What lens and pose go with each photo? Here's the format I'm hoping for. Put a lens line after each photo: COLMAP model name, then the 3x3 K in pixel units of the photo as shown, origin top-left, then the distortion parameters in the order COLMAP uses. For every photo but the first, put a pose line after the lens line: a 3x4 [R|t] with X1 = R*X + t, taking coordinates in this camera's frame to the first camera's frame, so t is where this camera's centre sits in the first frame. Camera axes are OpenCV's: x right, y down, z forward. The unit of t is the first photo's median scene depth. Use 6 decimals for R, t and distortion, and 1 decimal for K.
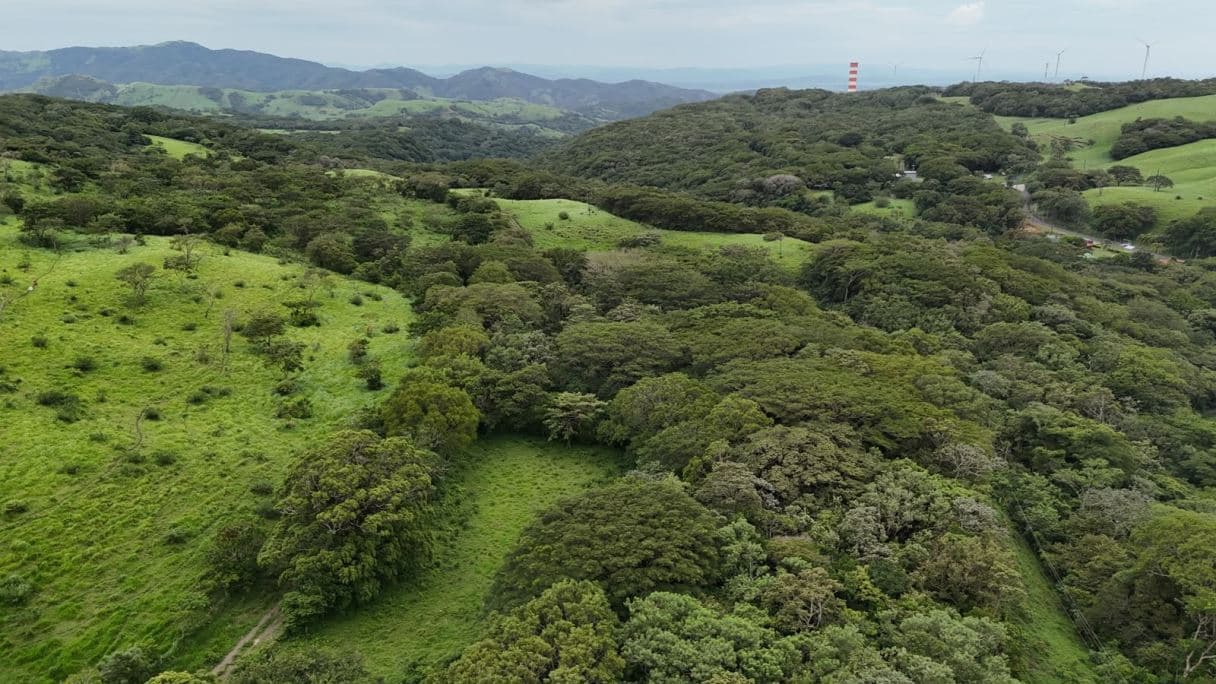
lens RADIAL K [[895.0, 0, 607.6], [0, 895.0, 348.6], [0, 0, 1]] dist [0.077062, -0.074269]
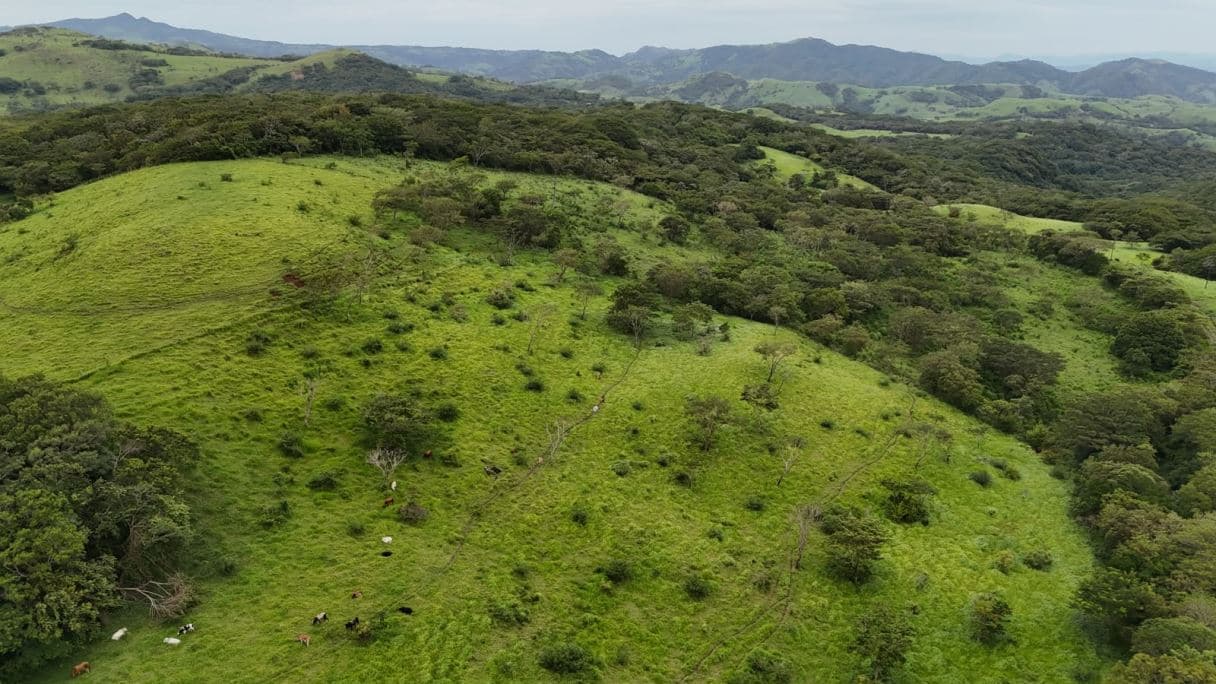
lens RADIAL K [[895.0, 0, 607.6], [0, 895.0, 348.6], [0, 0, 1]] dist [0.077062, -0.074269]
pose [[0.809966, 0.179849, -0.558220, -0.052078], [-0.175549, 0.982527, 0.061835, -0.051844], [0.559587, 0.047911, 0.827385, 0.096484]]
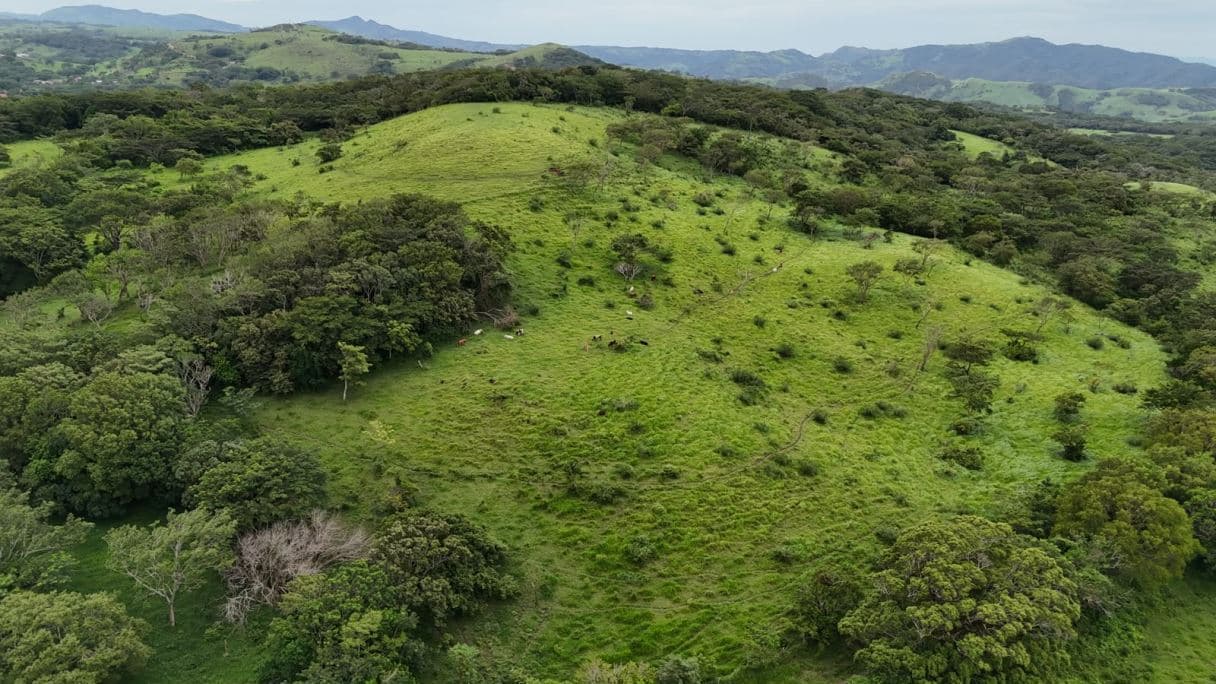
lens RADIAL K [[895.0, 0, 607.6], [0, 895.0, 348.6], [0, 0, 1]] dist [0.077062, -0.074269]
pose [[0.674609, 0.230836, -0.701154, 0.003398], [-0.228026, 0.968560, 0.099479, -0.010517], [0.702073, 0.092772, 0.706036, 0.031116]]
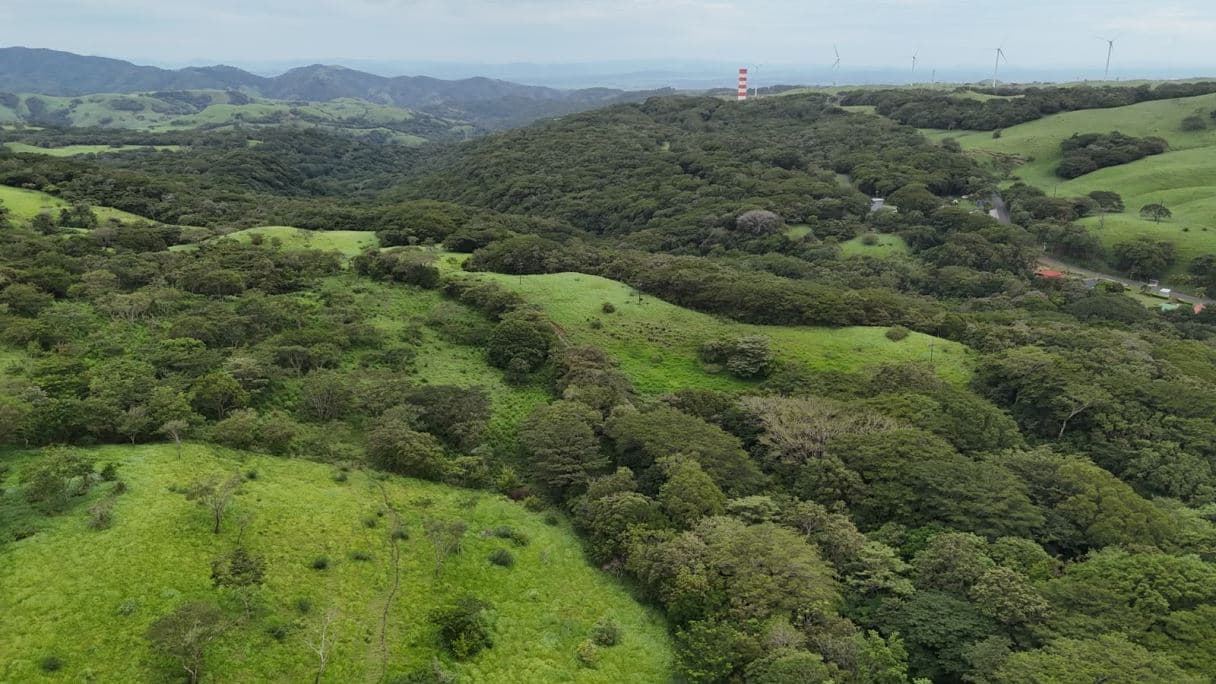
lens RADIAL K [[895.0, 0, 607.6], [0, 895.0, 348.6], [0, 0, 1]] dist [0.077062, -0.074269]
pose [[0.984504, -0.059778, 0.164859, -0.109659], [0.058930, 0.998212, 0.010036, -0.072677], [-0.165164, -0.000166, 0.986266, 0.136338]]
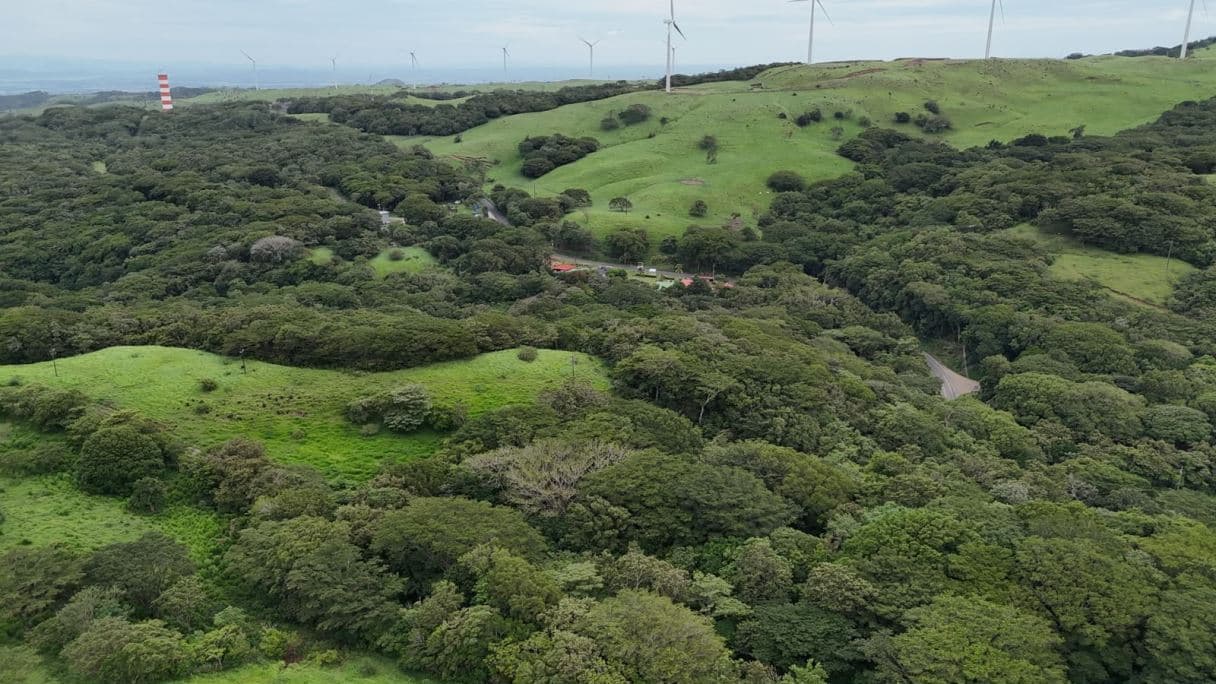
lens RADIAL K [[895.0, 0, 607.6], [0, 895.0, 348.6], [0, 0, 1]] dist [0.077062, -0.074269]
pose [[0.702149, -0.229508, 0.674027, -0.173231], [0.224123, 0.969749, 0.096728, -0.104422], [-0.675837, 0.083148, 0.732346, 0.186808]]
